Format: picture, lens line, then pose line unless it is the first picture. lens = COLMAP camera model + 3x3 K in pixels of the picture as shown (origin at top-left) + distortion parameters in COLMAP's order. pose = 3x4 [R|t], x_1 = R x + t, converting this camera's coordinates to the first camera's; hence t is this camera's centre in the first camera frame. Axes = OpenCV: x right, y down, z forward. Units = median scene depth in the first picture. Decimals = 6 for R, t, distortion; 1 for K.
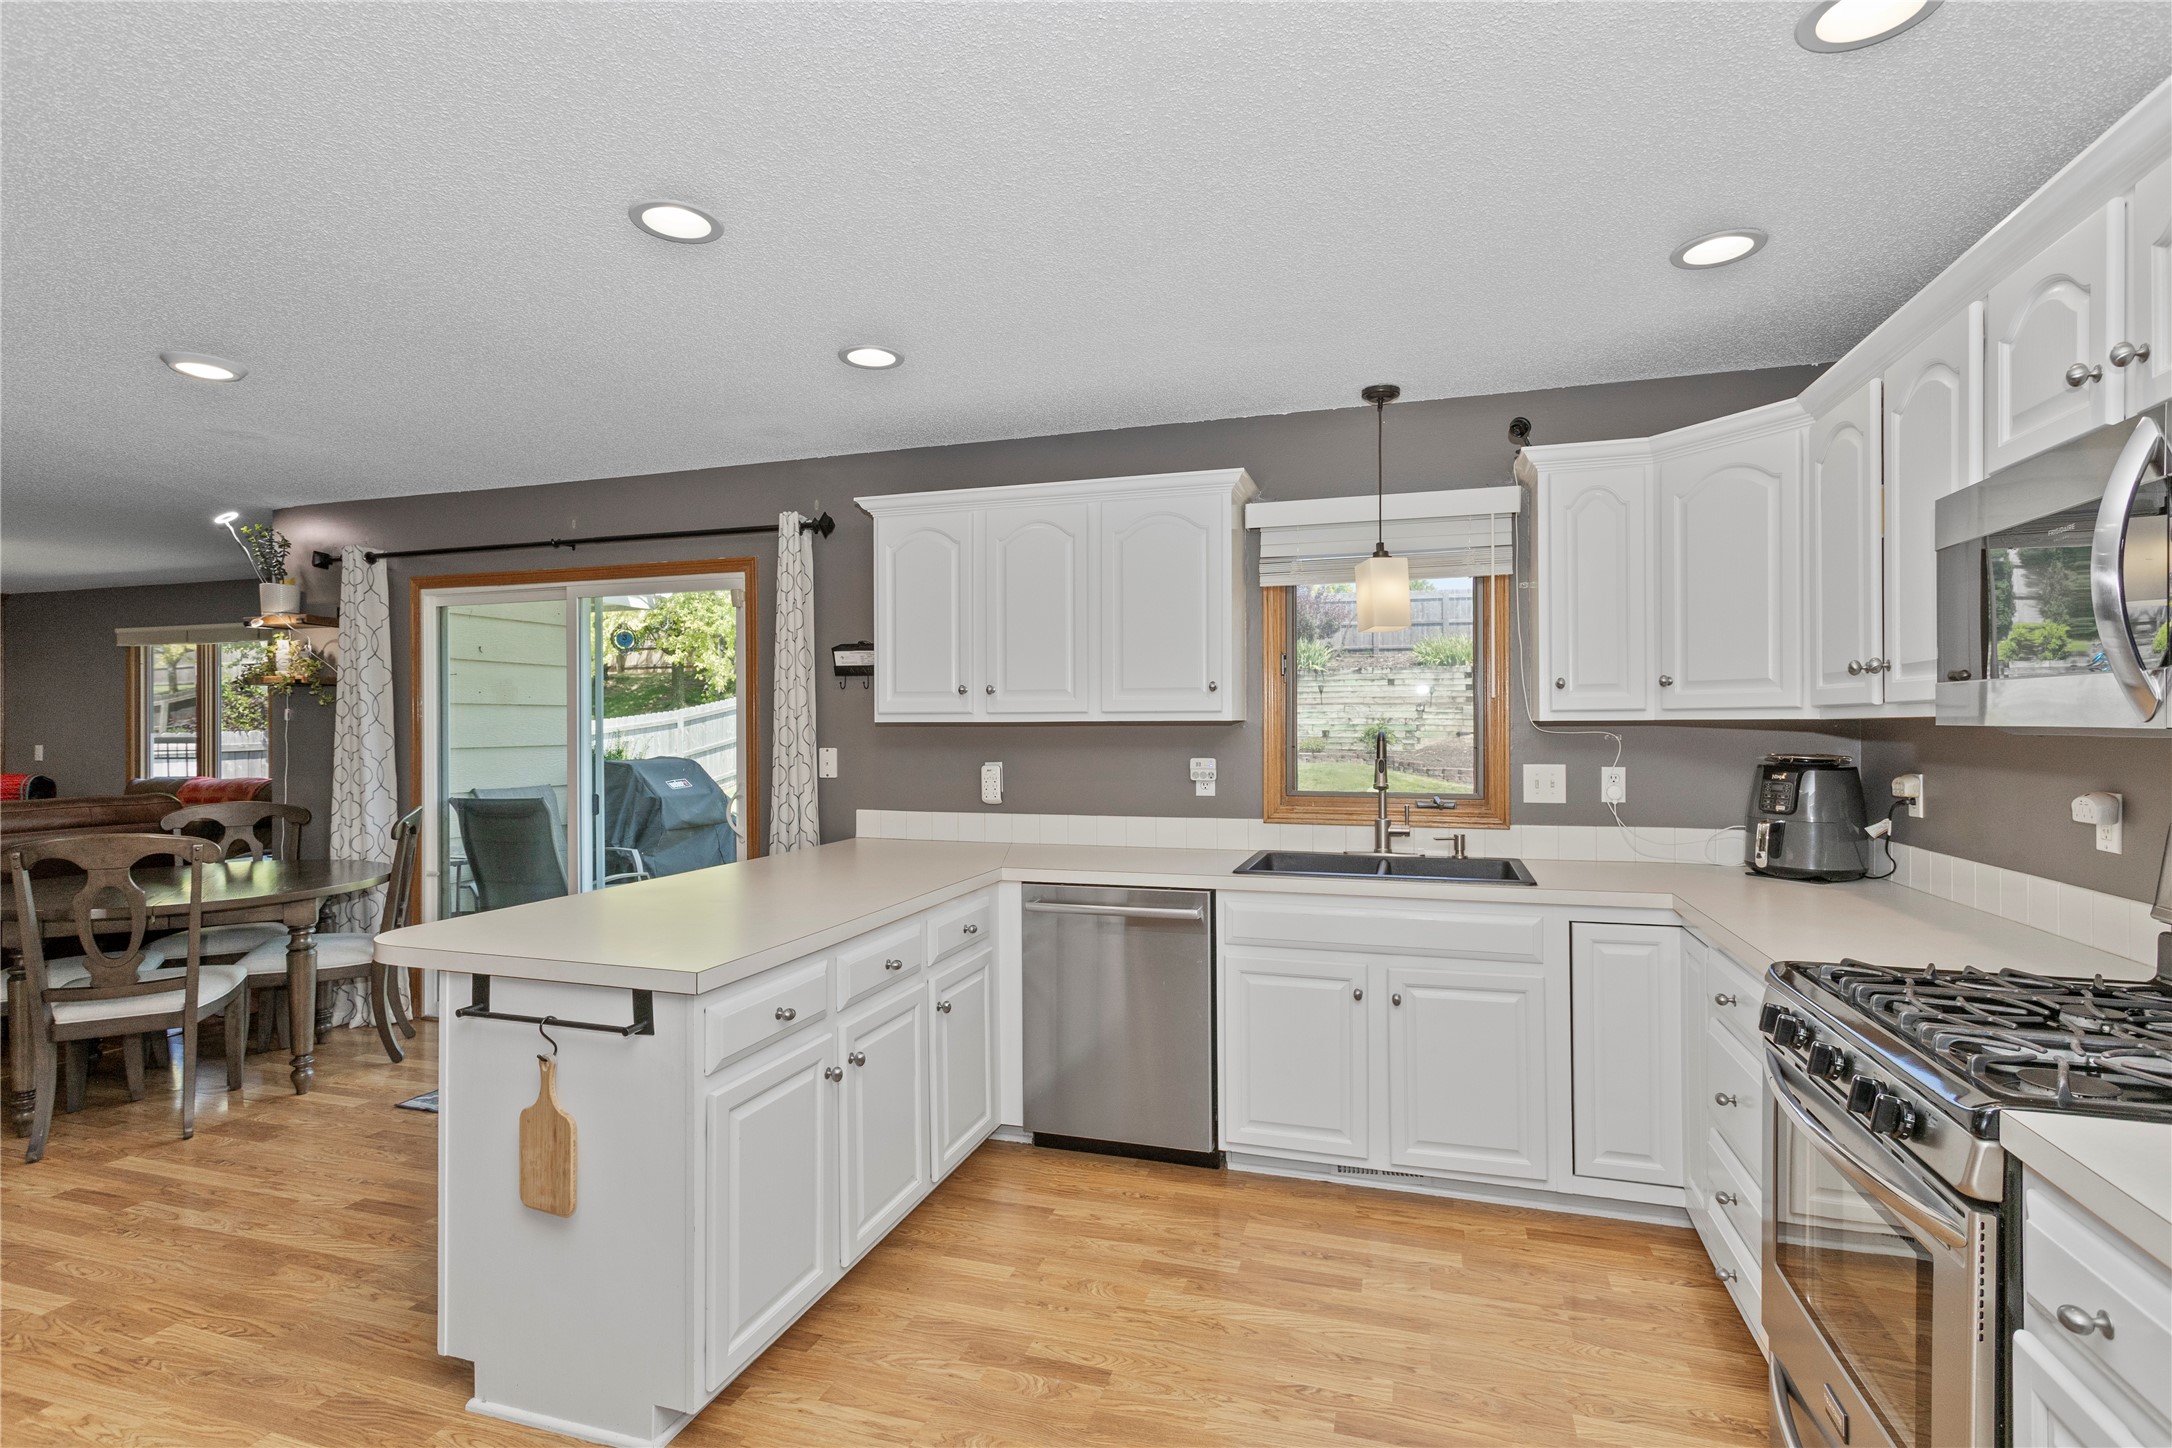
lens RADIAL K [[1056.4, 0, 1079.2], [0, 1056.4, 726.6], [0, 0, 1]] dist [-0.002011, 0.001515]
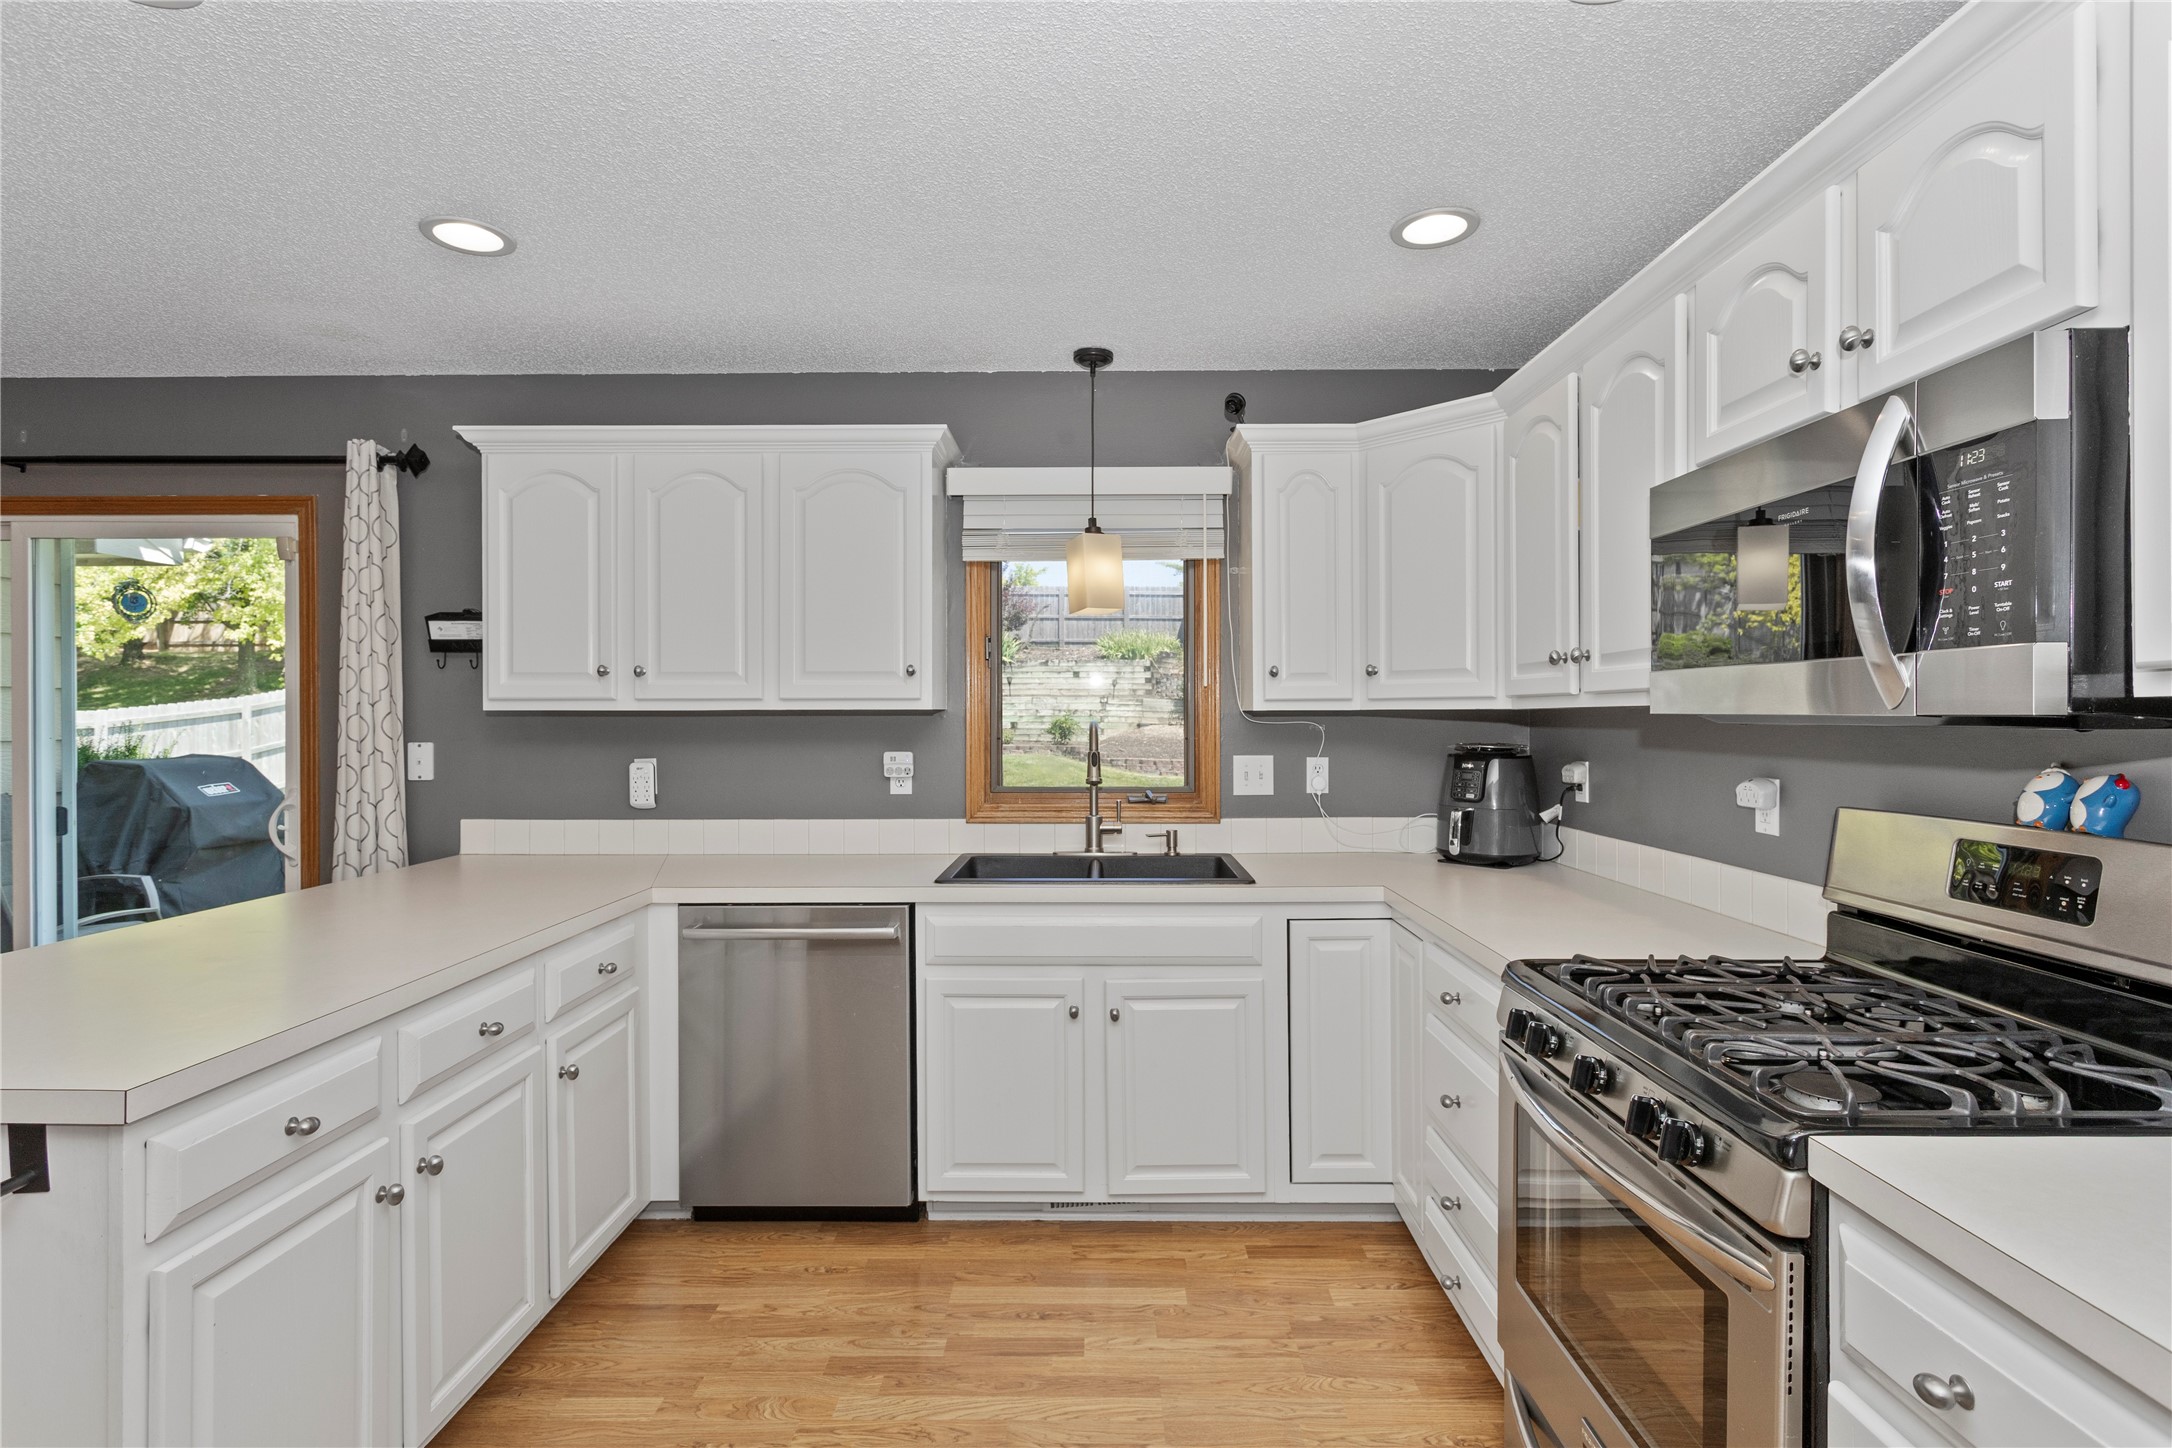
lens RADIAL K [[1056.4, 0, 1092.6], [0, 1056.4, 718.6], [0, 0, 1]] dist [-0.002011, 0.001515]
pose [[0.953258, 0.000831, 0.302155, 0.005697], [-0.000917, 1.000000, 0.000141, 0.002127], [-0.302155, -0.000411, 0.953259, 0.133468]]
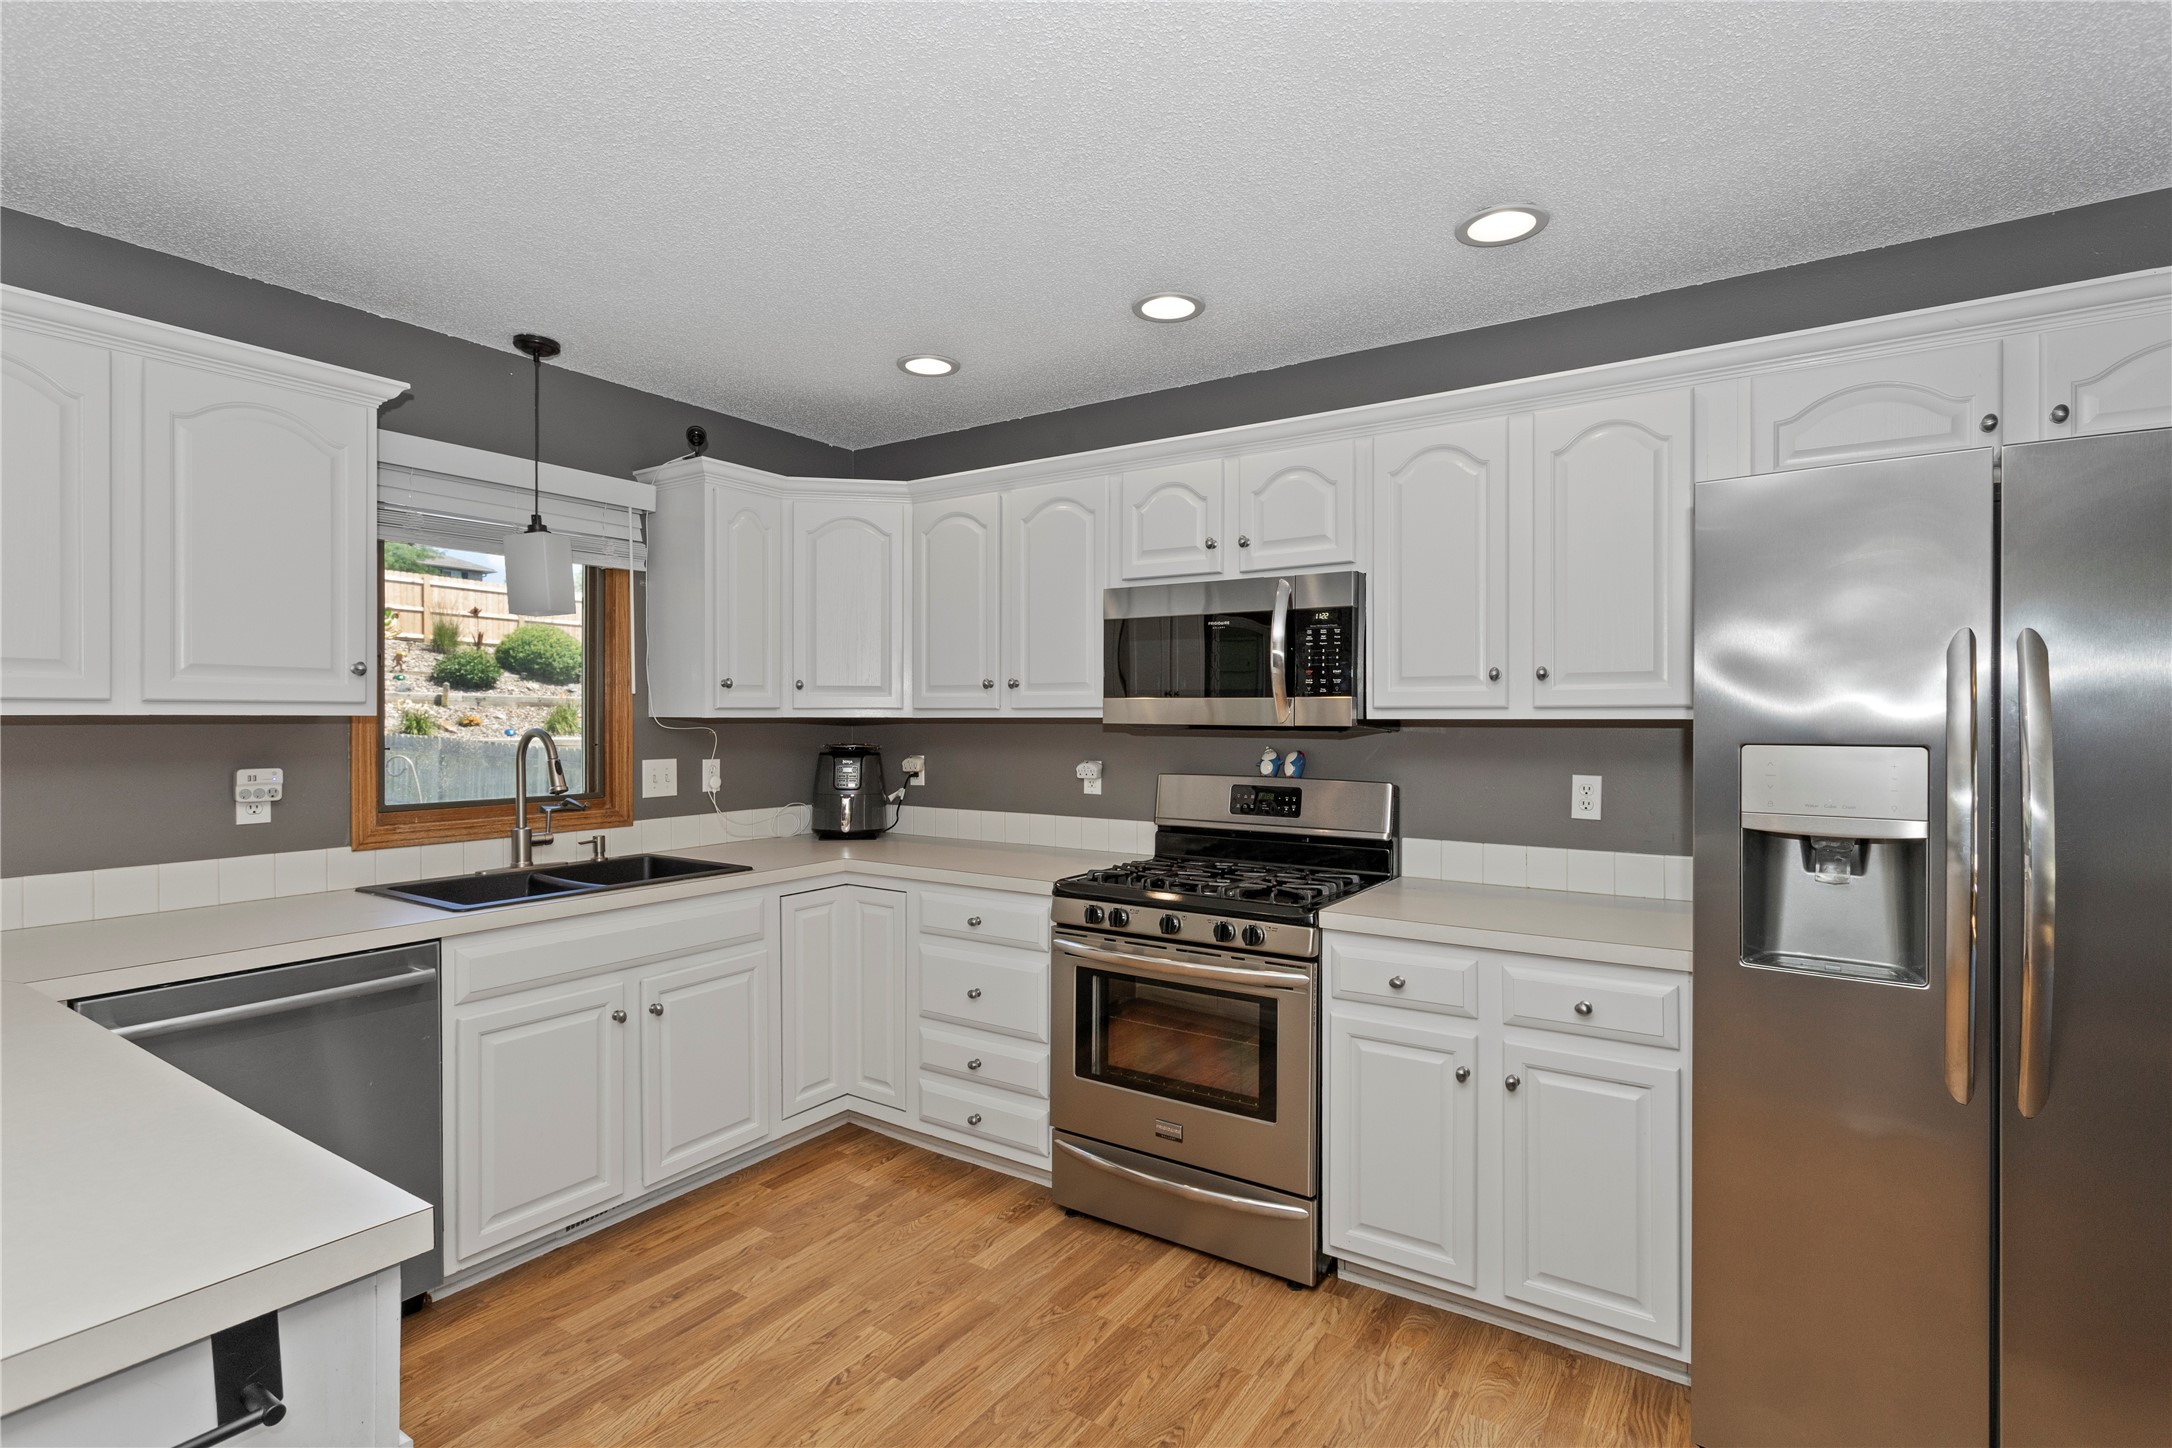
lens RADIAL K [[1056.4, 0, 1097.4], [0, 1056.4, 721.7], [0, 0, 1]] dist [-0.002011, 0.001515]
pose [[0.256409, -0.001057, 0.966568, -0.516108], [-0.002175, 0.999996, 0.001671, -0.004359], [-0.966566, -0.002531, 0.256405, 0.368986]]
